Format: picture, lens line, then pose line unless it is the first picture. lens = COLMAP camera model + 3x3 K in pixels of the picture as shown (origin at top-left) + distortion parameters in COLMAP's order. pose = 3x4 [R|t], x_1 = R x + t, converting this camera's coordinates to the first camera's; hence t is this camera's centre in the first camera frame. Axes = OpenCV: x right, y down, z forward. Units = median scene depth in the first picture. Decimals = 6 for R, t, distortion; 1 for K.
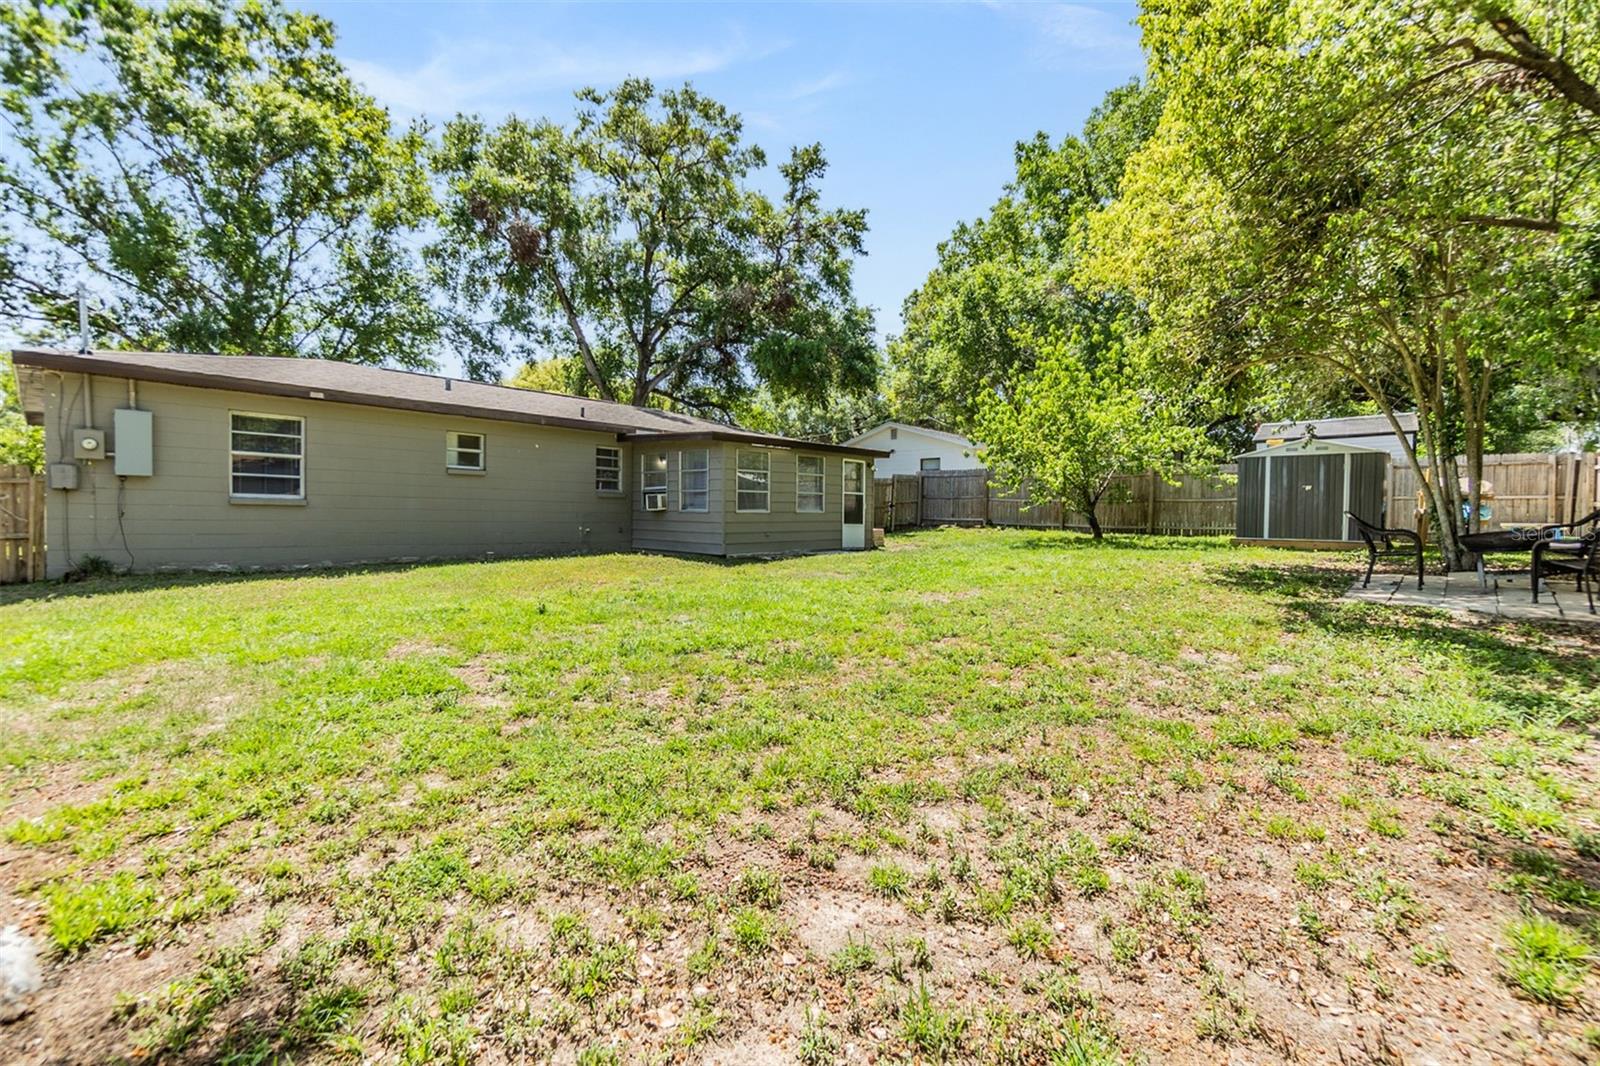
lens RADIAL K [[697.1, 0, 797.2], [0, 697.1, 532.7], [0, 0, 1]] dist [-0.005431, -0.000294]
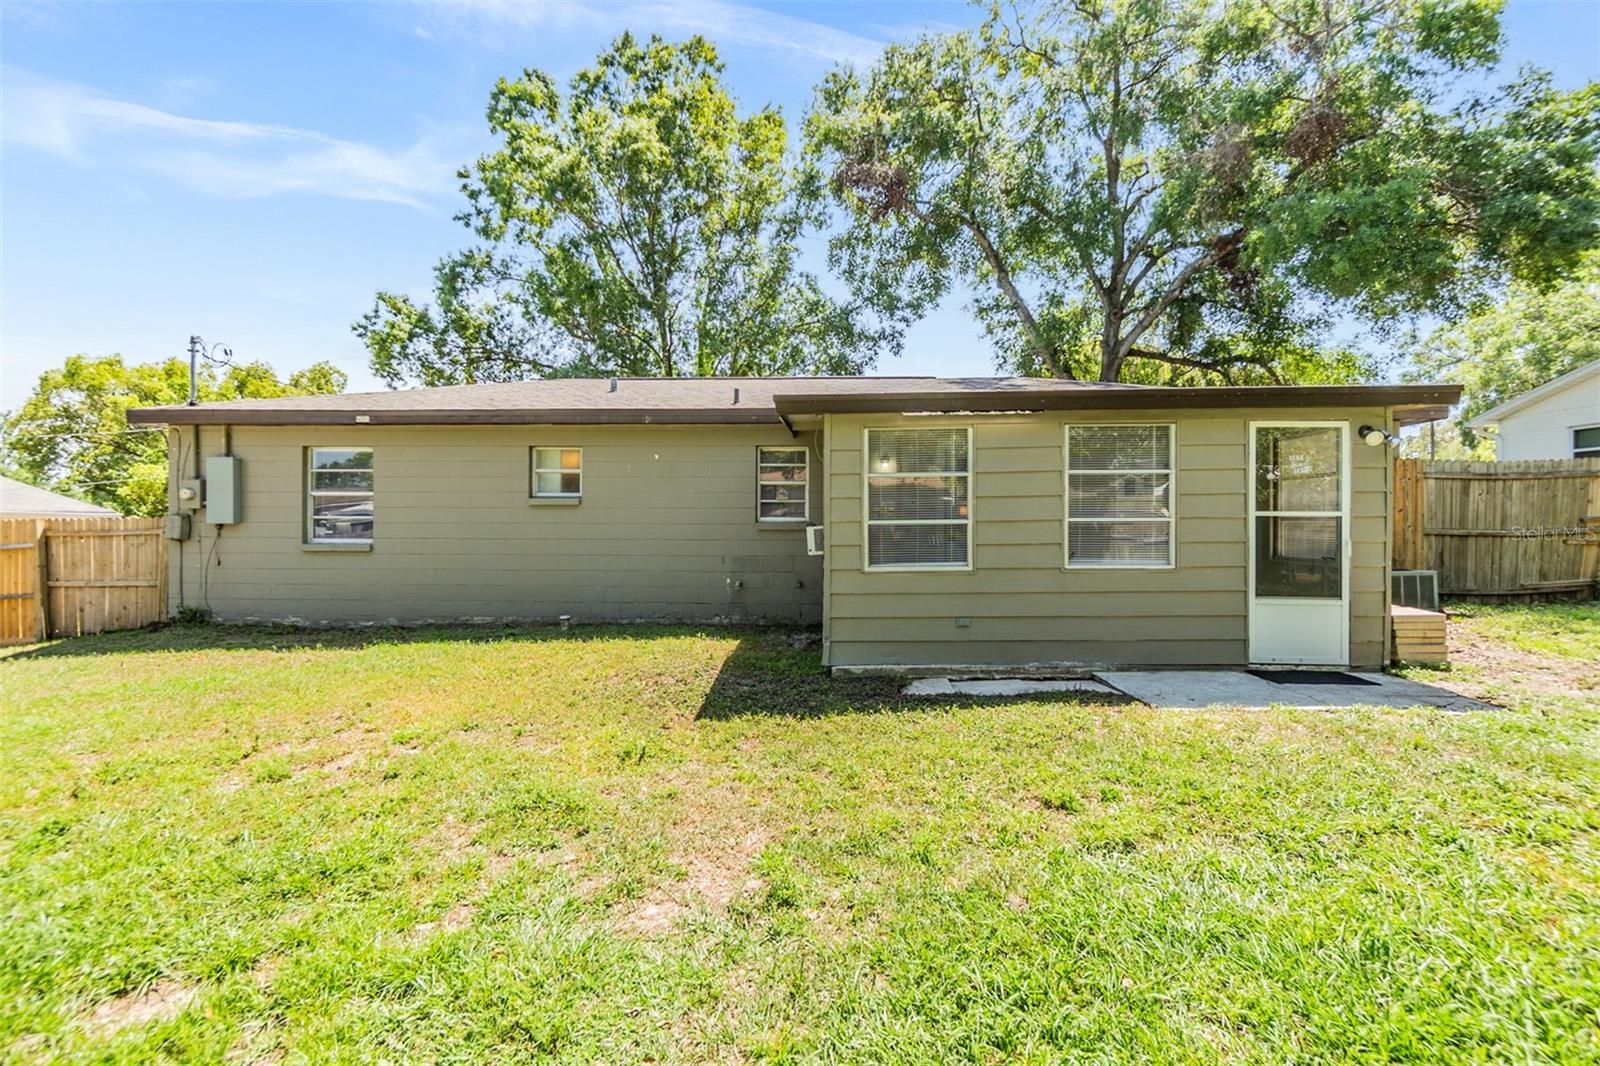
lens RADIAL K [[697.1, 0, 803.1], [0, 697.1, 530.3], [0, 0, 1]] dist [-0.005431, -0.000294]
pose [[0.650345, 0.001448, -0.759637, 0.128044], [-0.009519, 0.999935, -0.006243, -0.029731], [0.759579, 0.011292, 0.650317, 0.392180]]
